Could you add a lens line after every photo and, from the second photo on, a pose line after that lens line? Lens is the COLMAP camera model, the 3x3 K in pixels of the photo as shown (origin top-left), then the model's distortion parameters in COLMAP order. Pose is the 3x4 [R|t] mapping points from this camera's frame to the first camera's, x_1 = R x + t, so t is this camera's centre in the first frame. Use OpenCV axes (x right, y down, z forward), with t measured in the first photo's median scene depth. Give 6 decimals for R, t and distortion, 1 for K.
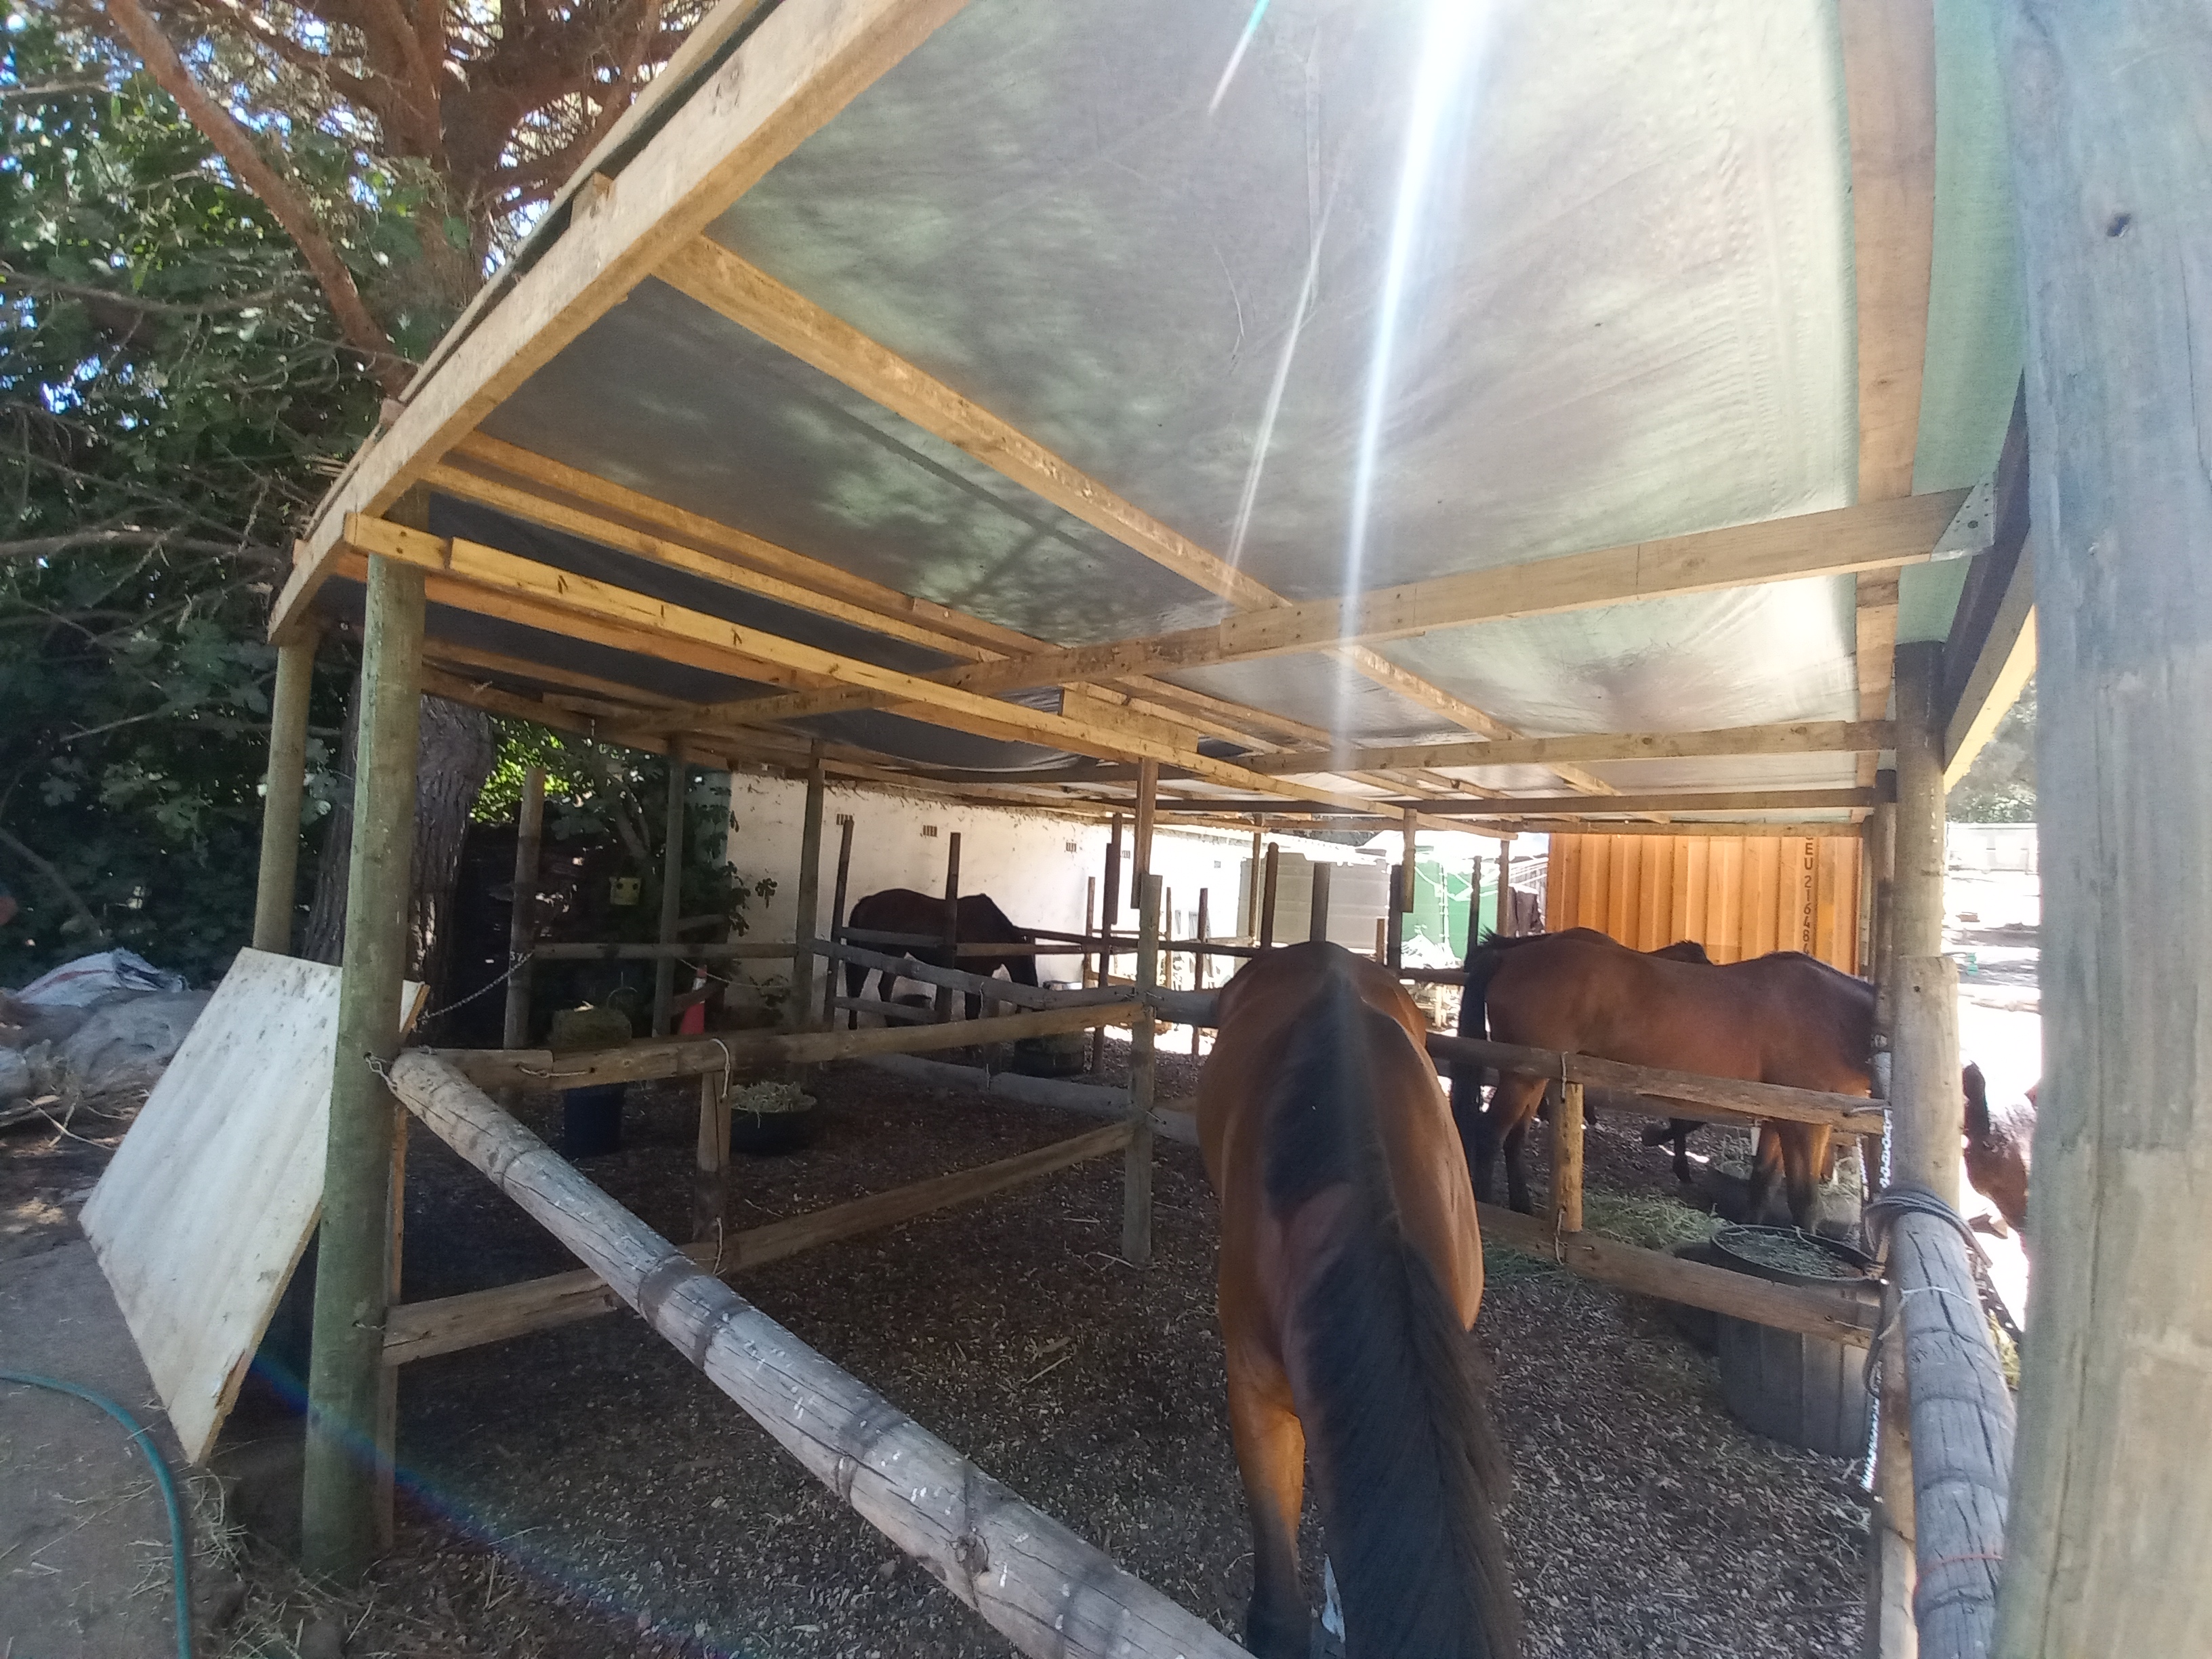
lens RADIAL K [[875.8, 0, 1072.5], [0, 875.8, 845.9], [0, 0, 1]] dist [0.018429, -0.018439]
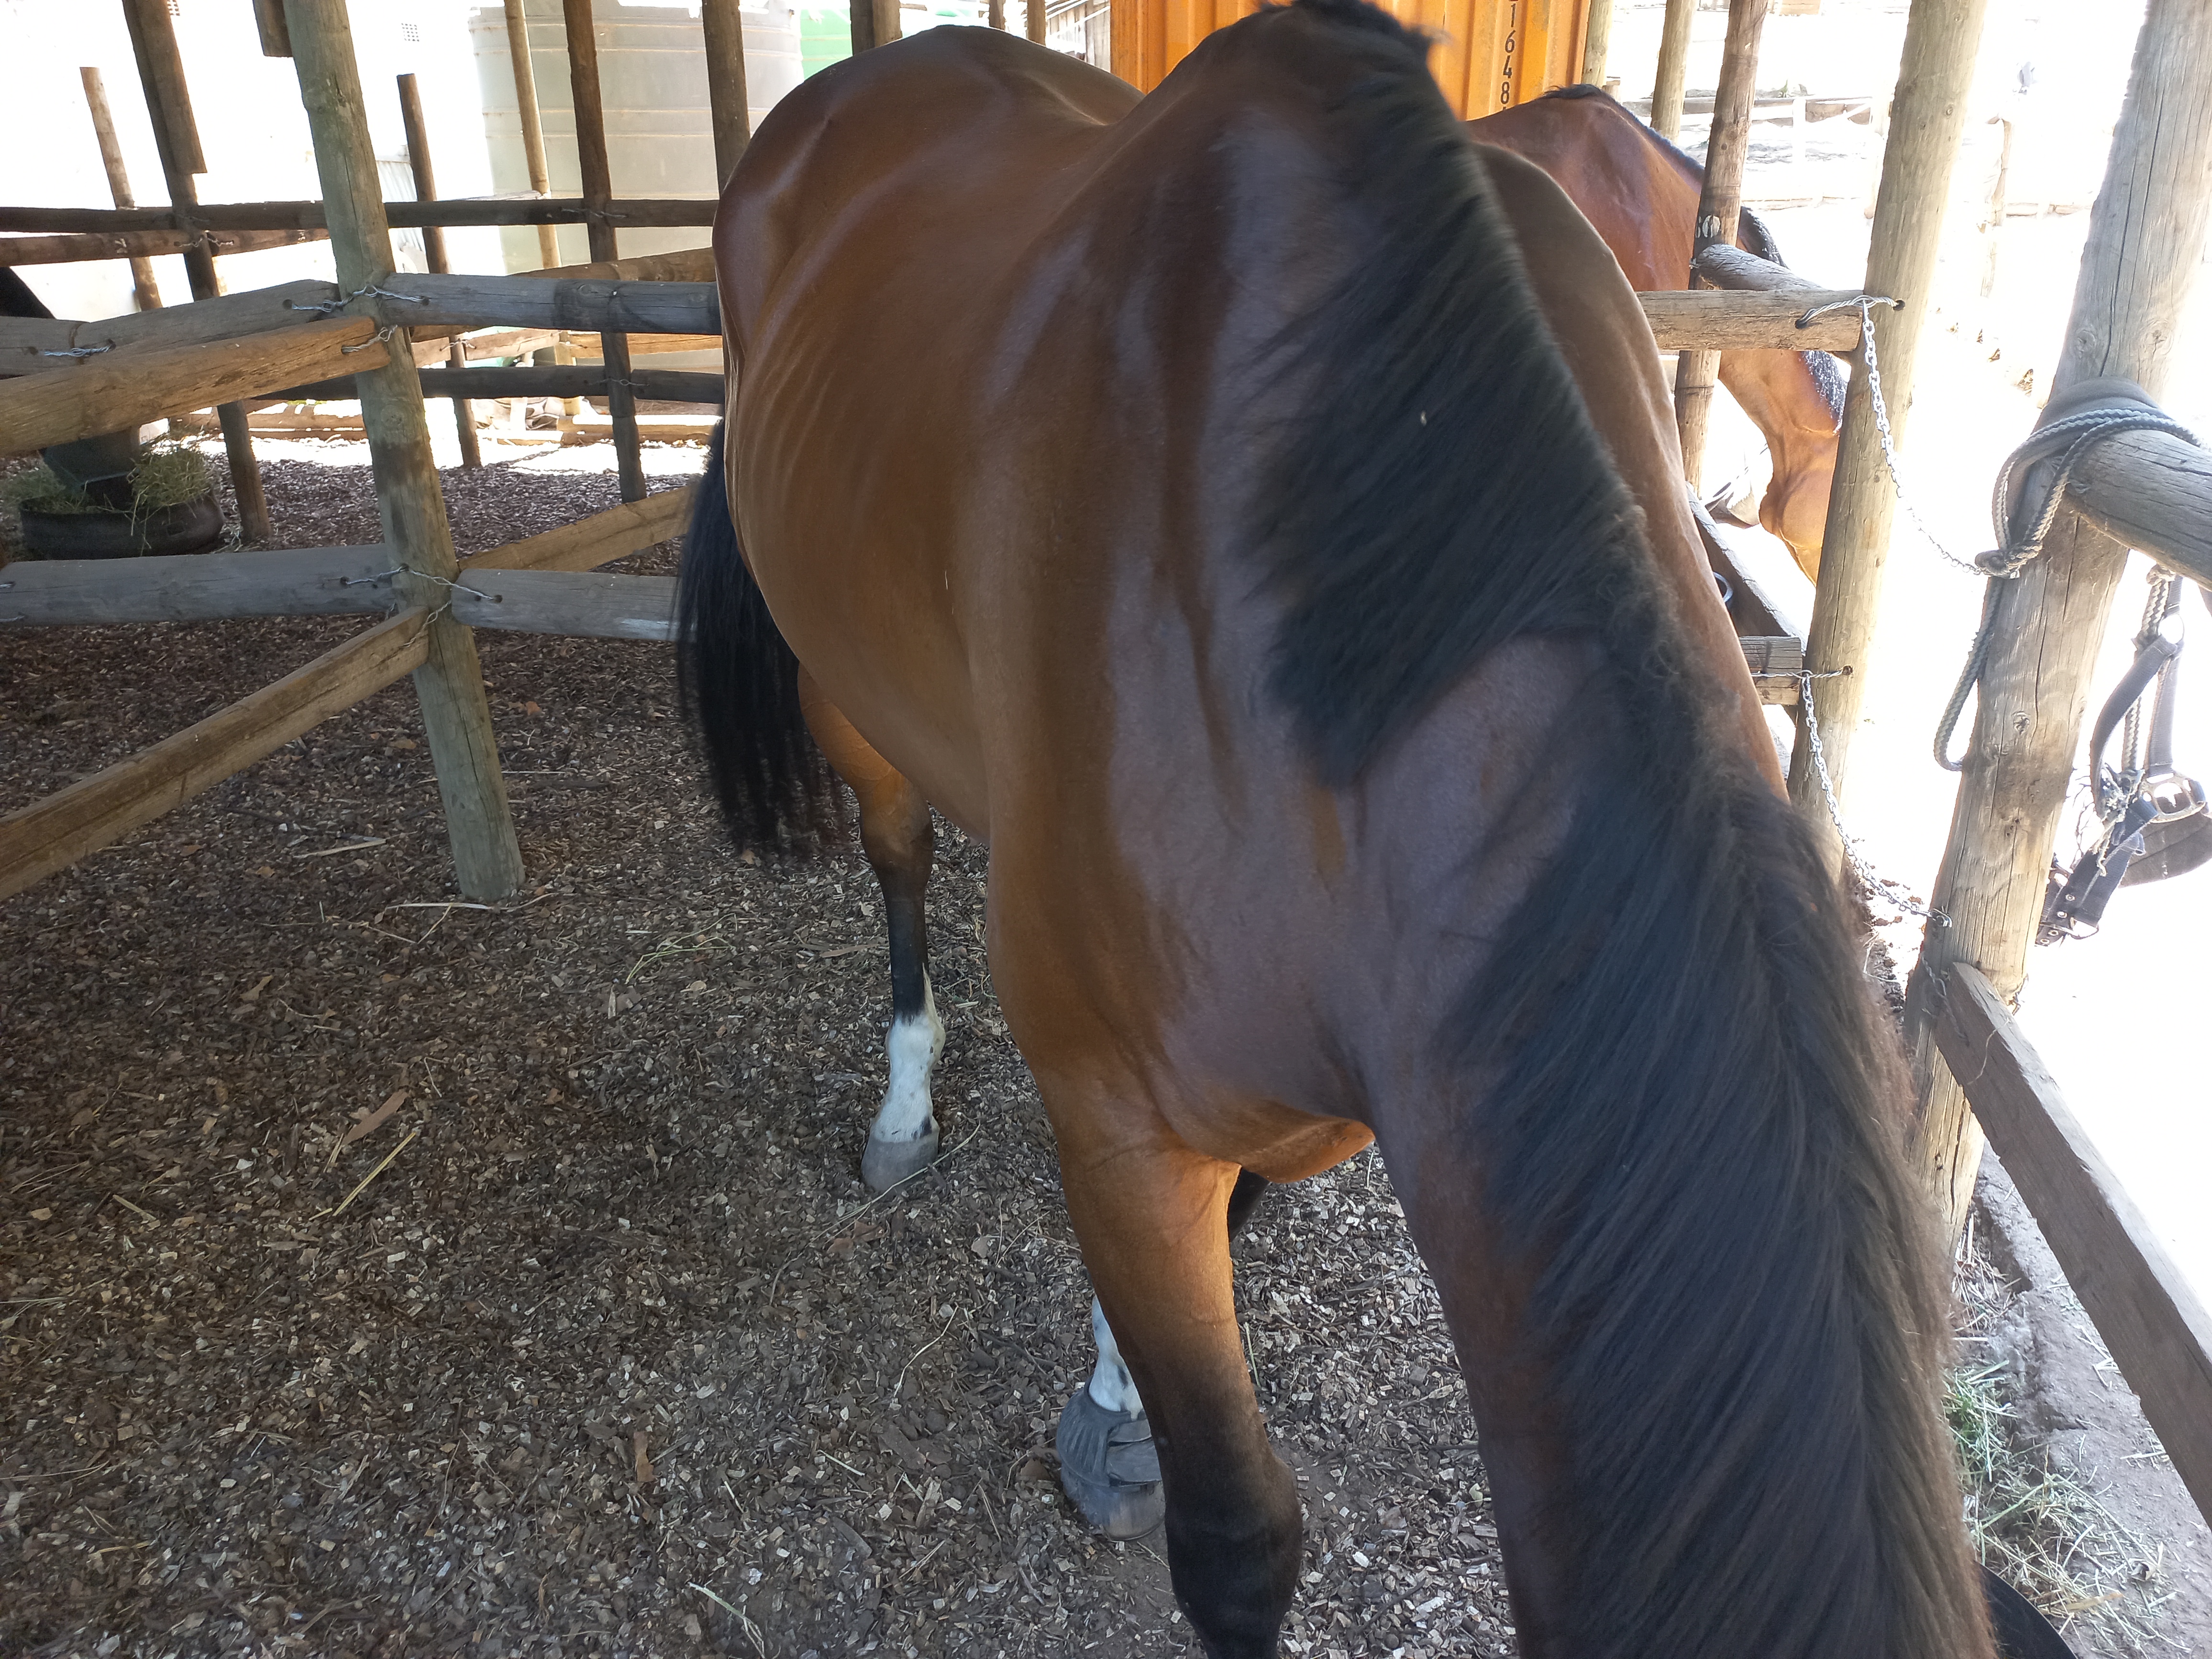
lens RADIAL K [[1609.1, 0, 1126.0], [0, 1609.1, 839.9], [0, 0, 1]] dist [0.019533, -0.002817]
pose [[0.850106, -0.266816, 0.454014, -0.021495], [0.032716, 0.887236, 0.460154, 0.056924], [-0.525594, -0.376327, 0.762974, 0.163379]]
